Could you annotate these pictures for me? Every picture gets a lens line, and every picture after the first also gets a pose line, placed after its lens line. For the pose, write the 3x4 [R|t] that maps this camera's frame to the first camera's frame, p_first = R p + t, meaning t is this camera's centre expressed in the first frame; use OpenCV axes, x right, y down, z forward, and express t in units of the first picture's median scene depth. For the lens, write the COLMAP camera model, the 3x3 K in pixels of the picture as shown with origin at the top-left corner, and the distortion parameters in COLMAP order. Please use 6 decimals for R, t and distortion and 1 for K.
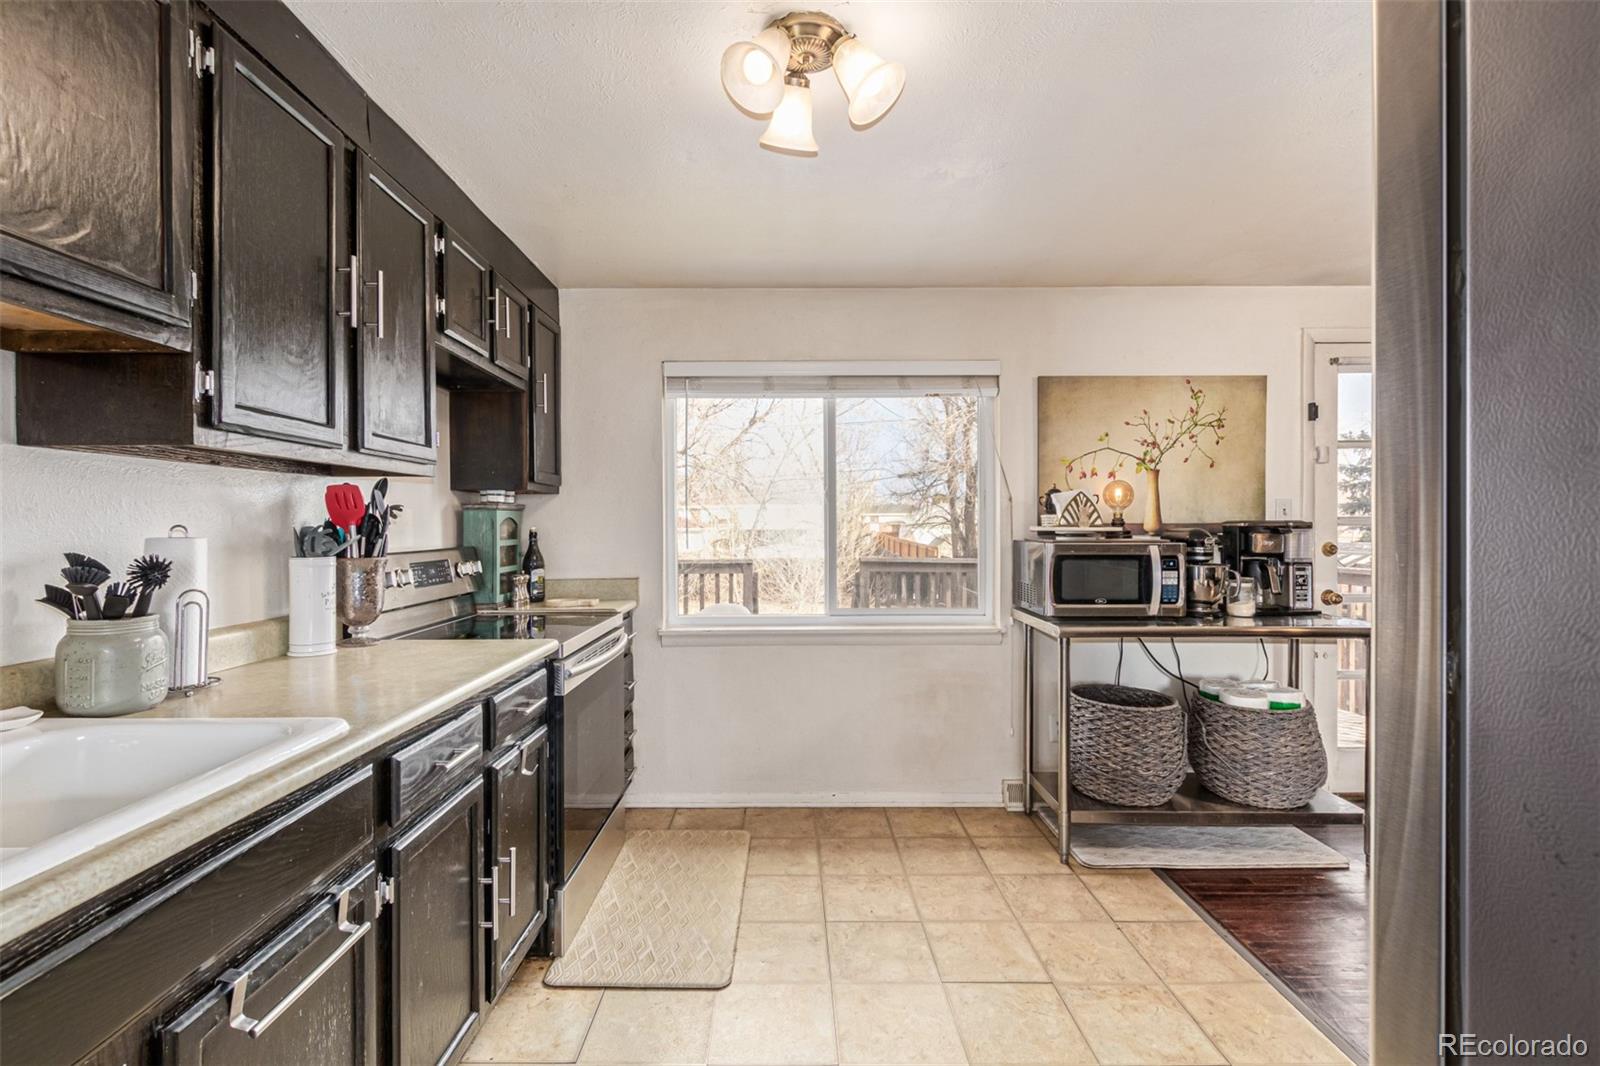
lens RADIAL K [[731.4, 0, 793.9], [0, 731.4, 528.0], [0, 0, 1]] dist [0.008574, -0.001440]
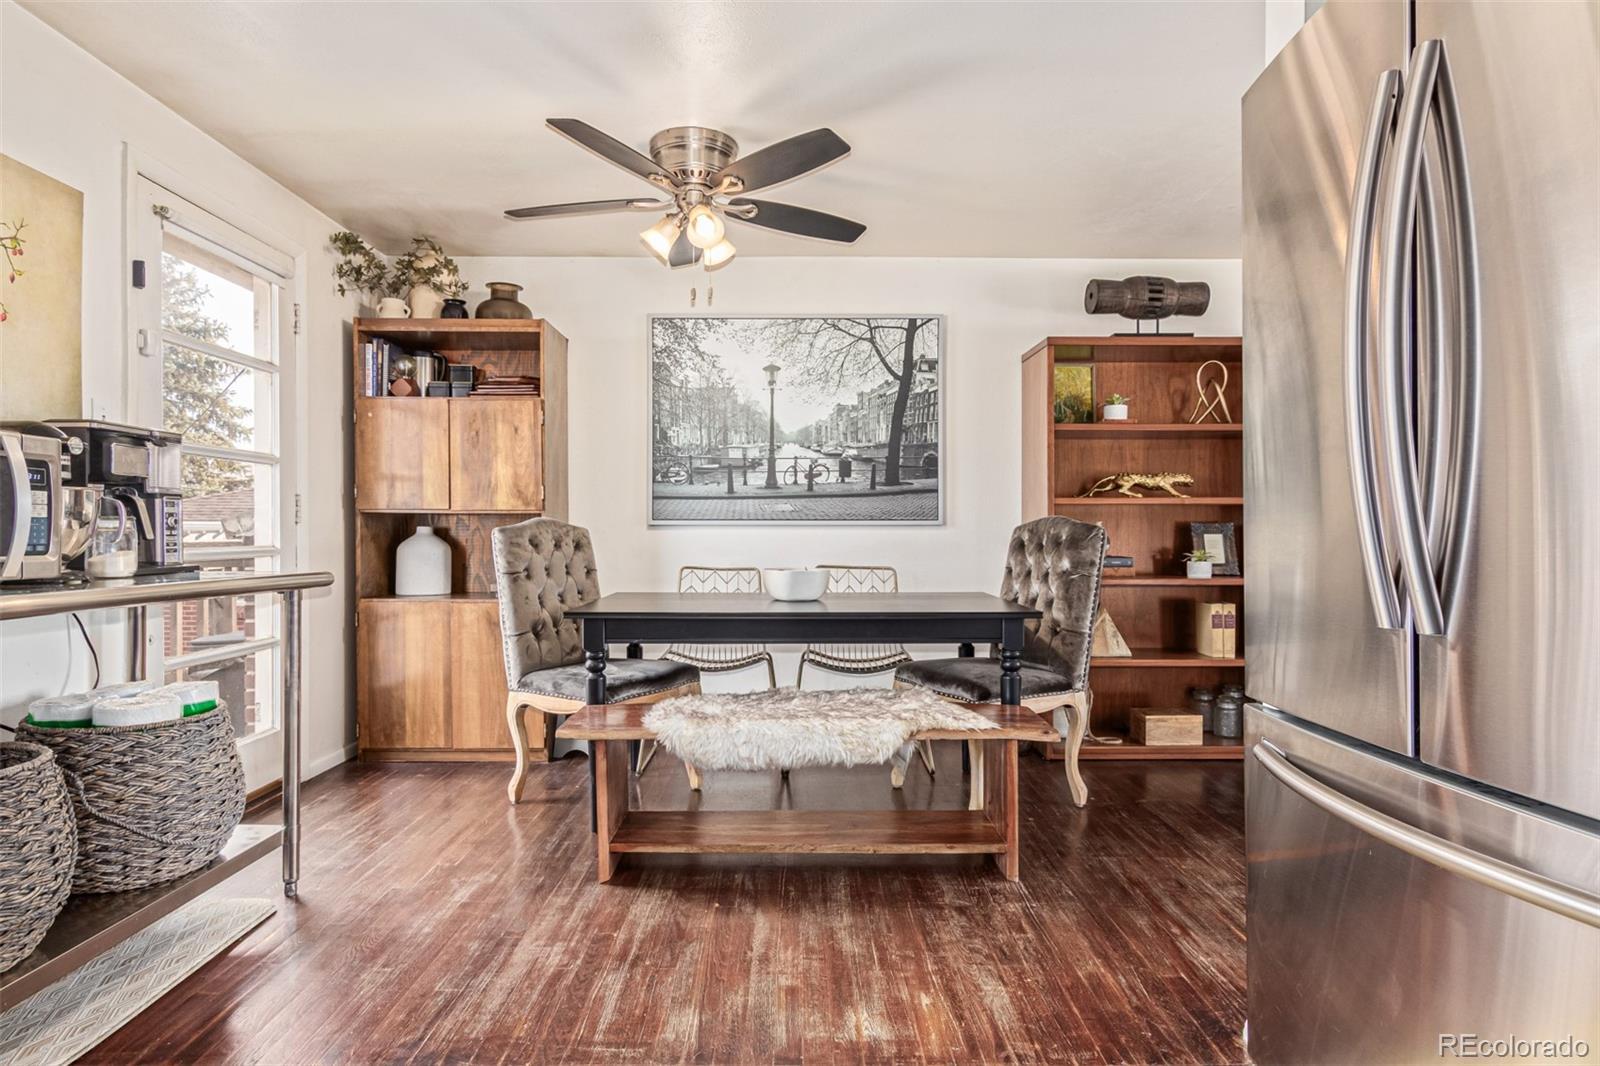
lens RADIAL K [[878.1, 0, 796.5], [0, 878.1, 534.0], [0, 0, 1]] dist [0.009821, 0.001944]
pose [[-0.000679, -0.003429, 0.999994, -0.108443], [0.001163, 0.999993, 0.003430, 0.085592], [-0.999999, 0.001166, -0.000675, 0.463329]]
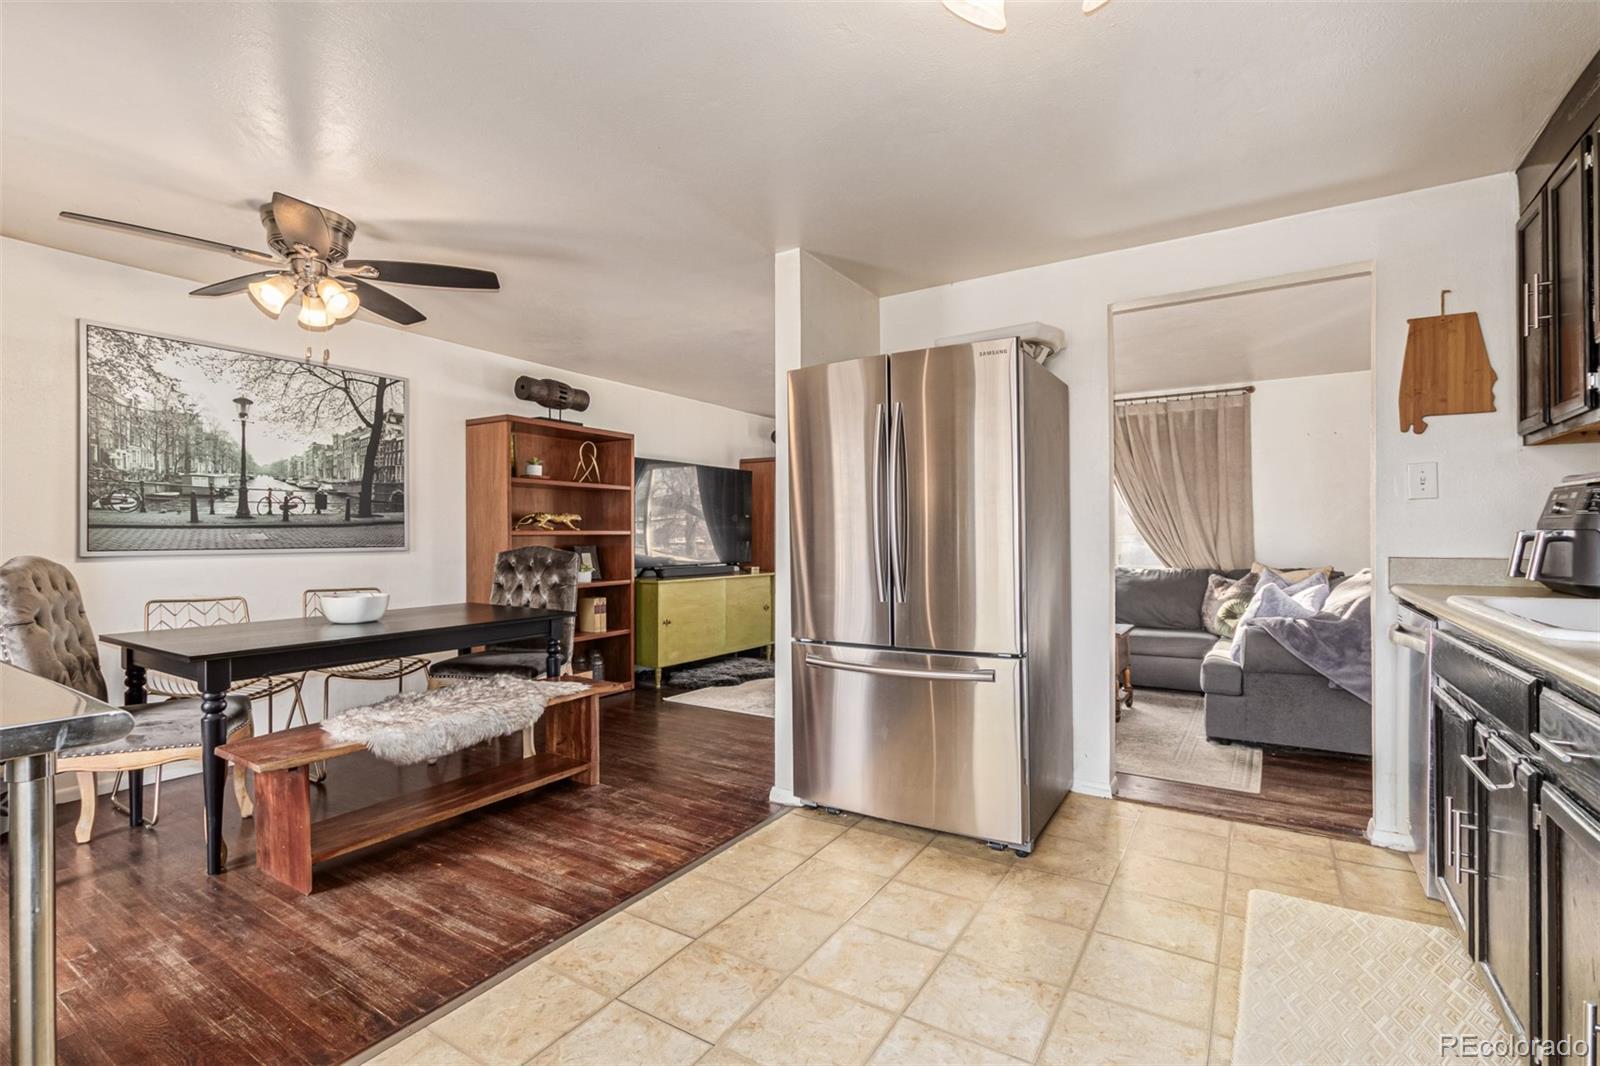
lens RADIAL K [[731.4, 0, 799.3], [0, 731.4, 530.8], [0, 0, 1]] dist [0.008574, -0.001440]
pose [[-0.842837, 0.003974, 0.538154, -0.118250], [0.002089, 0.999989, -0.004113, 0.042887], [-0.538164, -0.002343, -0.842837, 1.051599]]
